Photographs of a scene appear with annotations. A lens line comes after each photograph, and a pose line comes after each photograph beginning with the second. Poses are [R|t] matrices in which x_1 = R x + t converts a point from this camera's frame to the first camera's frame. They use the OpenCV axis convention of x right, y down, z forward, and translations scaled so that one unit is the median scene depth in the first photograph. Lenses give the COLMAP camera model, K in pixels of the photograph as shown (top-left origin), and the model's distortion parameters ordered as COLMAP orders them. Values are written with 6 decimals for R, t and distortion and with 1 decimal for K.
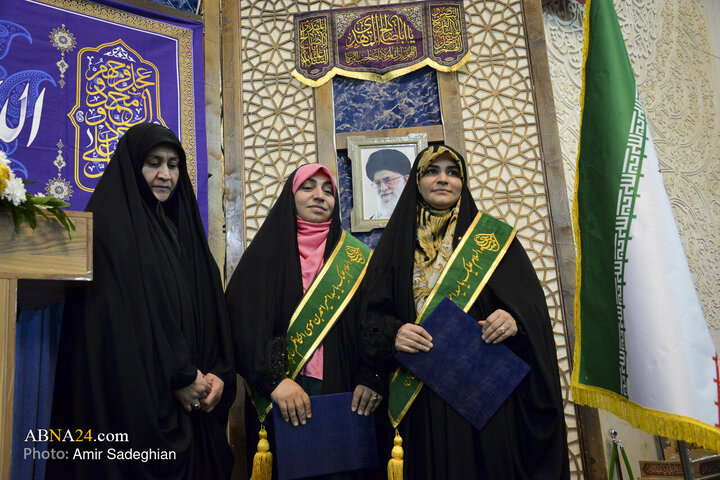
lens RADIAL K [[739.8, 0, 347.0], [0, 739.8, 241.4], [0, 0, 1]] dist [-0.056705, 0.328869]
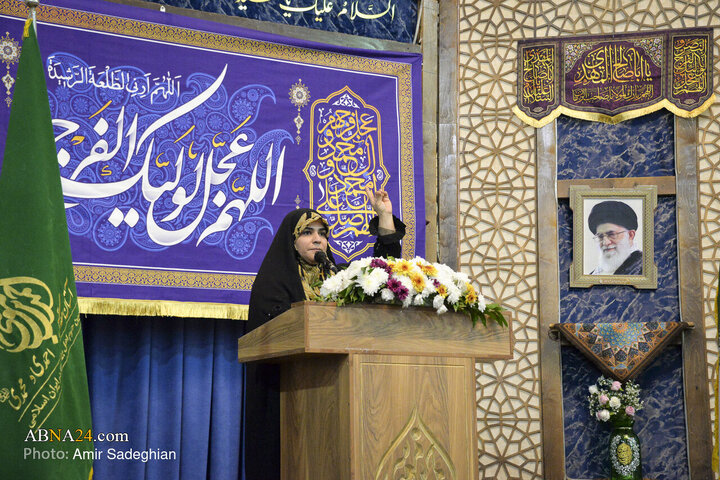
lens RADIAL K [[1483.8, 0, 333.4], [0, 1483.8, 241.1], [0, 0, 1]] dist [0.394803, 0.397057]
pose [[0.991821, 0.049942, -0.117464, -0.070538], [-0.039671, 0.995312, 0.088210, -0.224727], [0.121319, -0.082829, 0.989152, -0.950105]]
